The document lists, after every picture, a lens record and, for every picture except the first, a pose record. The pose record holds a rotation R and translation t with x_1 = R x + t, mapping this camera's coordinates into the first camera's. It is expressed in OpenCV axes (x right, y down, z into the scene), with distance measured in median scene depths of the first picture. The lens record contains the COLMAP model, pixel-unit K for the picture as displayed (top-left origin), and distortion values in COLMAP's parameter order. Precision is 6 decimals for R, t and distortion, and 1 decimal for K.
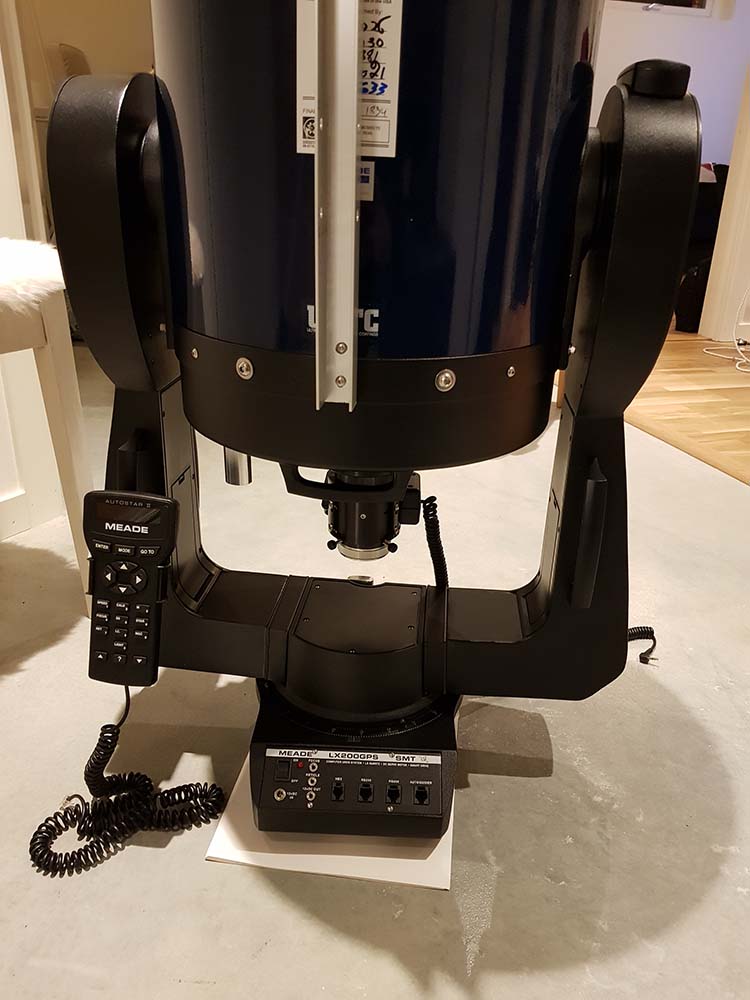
lens RADIAL K [[766.3, 0, 375.0], [0, 766.3, 500.0], [0, 0, 1]] dist [0.119727, -0.241259]
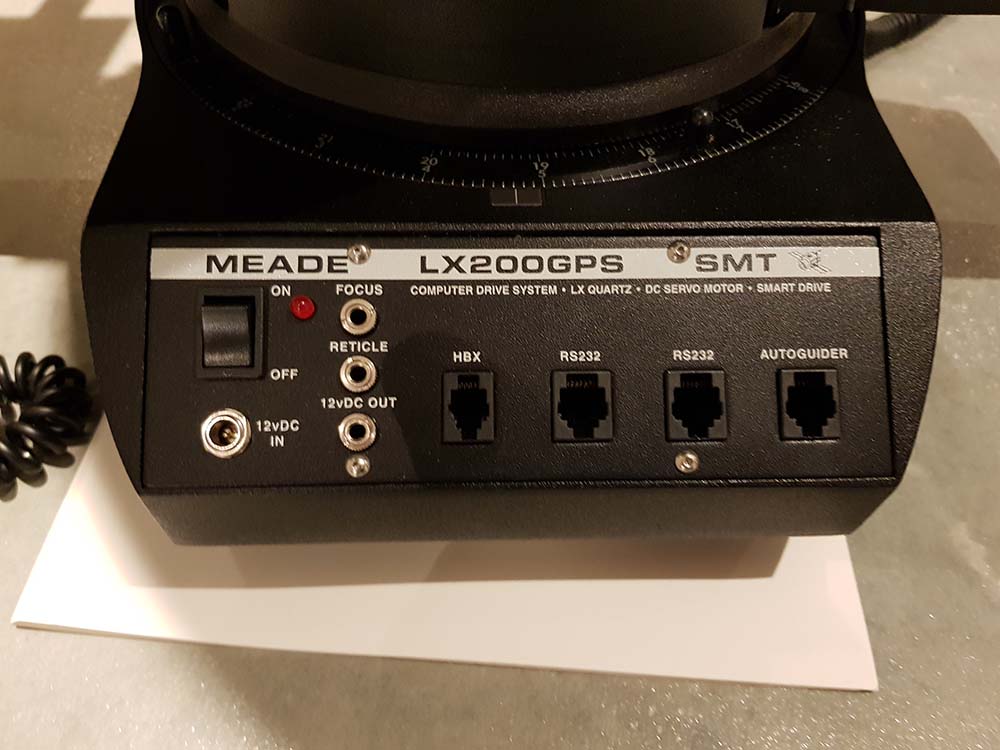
lens RADIAL K [[766.3, 0, 500.0], [0, 766.3, 375.0], [0, 0, 1]] dist [0.119727, -0.241259]
pose [[0.997914, -0.051668, 0.038700, -0.045604], [0.025382, 0.865252, 0.500694, 0.241077], [-0.059355, -0.498667, 0.864759, 0.777813]]
